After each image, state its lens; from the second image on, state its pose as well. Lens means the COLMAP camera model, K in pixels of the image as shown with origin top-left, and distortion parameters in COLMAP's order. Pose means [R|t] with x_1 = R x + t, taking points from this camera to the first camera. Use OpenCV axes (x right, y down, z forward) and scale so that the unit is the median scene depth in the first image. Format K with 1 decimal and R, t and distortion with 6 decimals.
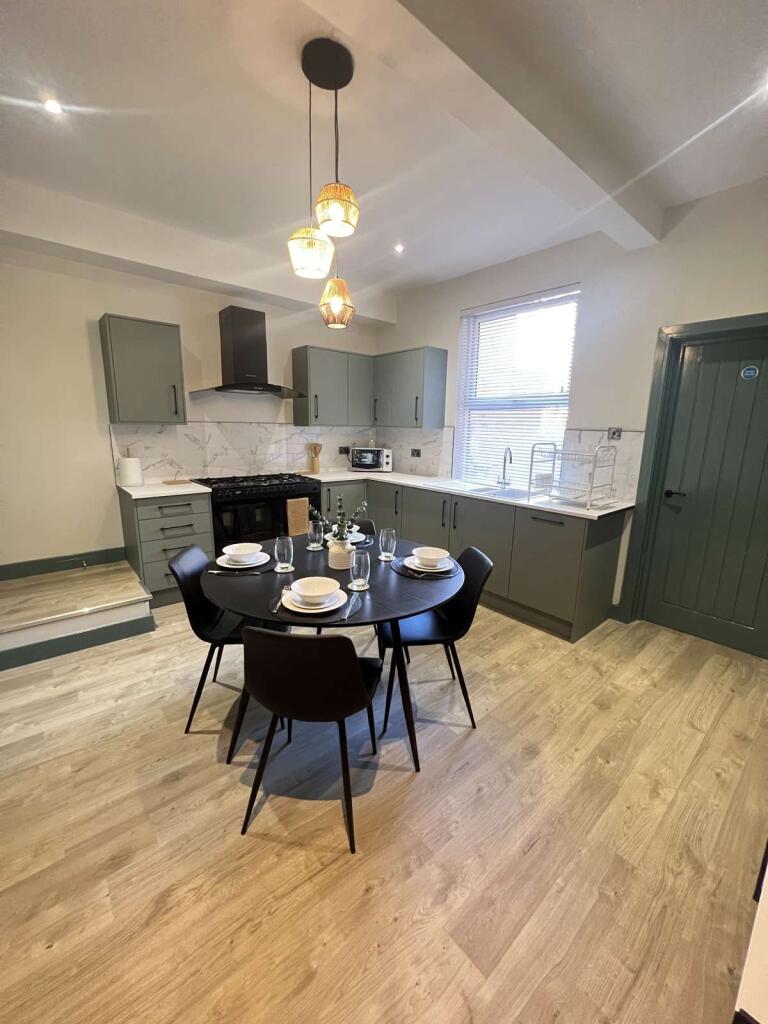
lens RADIAL K [[410.2, 0, 385.8], [0, 410.2, 510.0], [0, 0, 1]] dist [-0.001105, 0.000204]
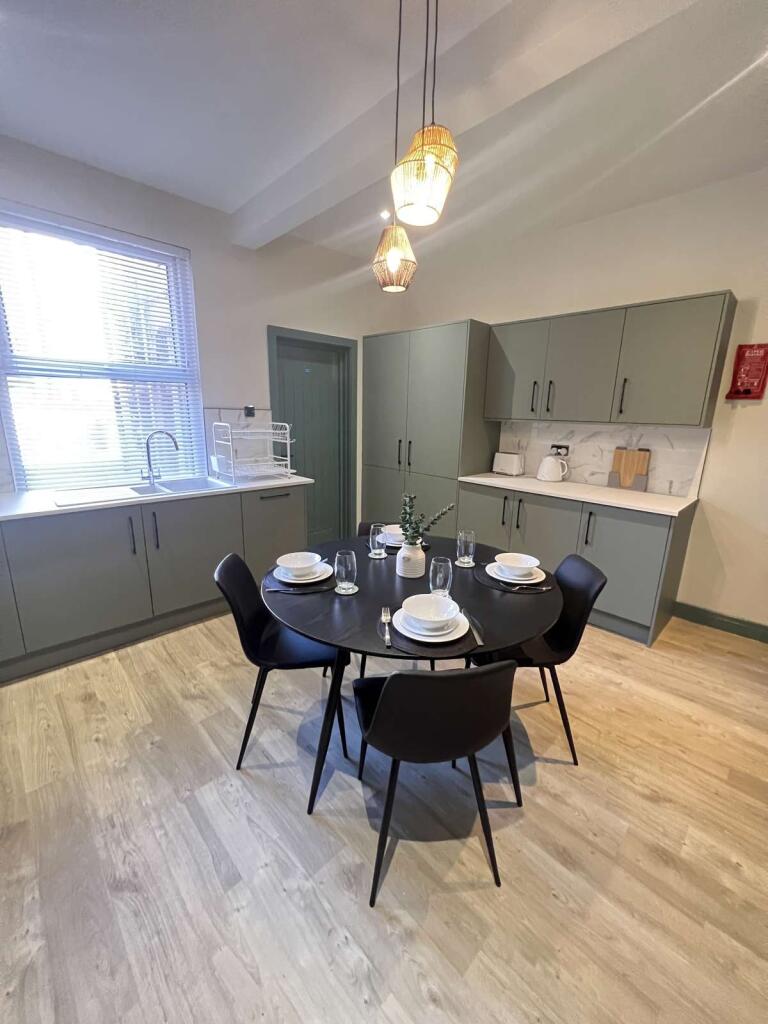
lens RADIAL K [[410.2, 0, 385.8], [0, 410.2, 510.0], [0, 0, 1]] dist [-0.001105, 0.000204]
pose [[-0.058453, -0.255995, 0.964909, -0.646716], [0.178982, 0.948213, 0.262408, -0.164433], [-0.982114, 0.188040, -0.009607, 0.718115]]
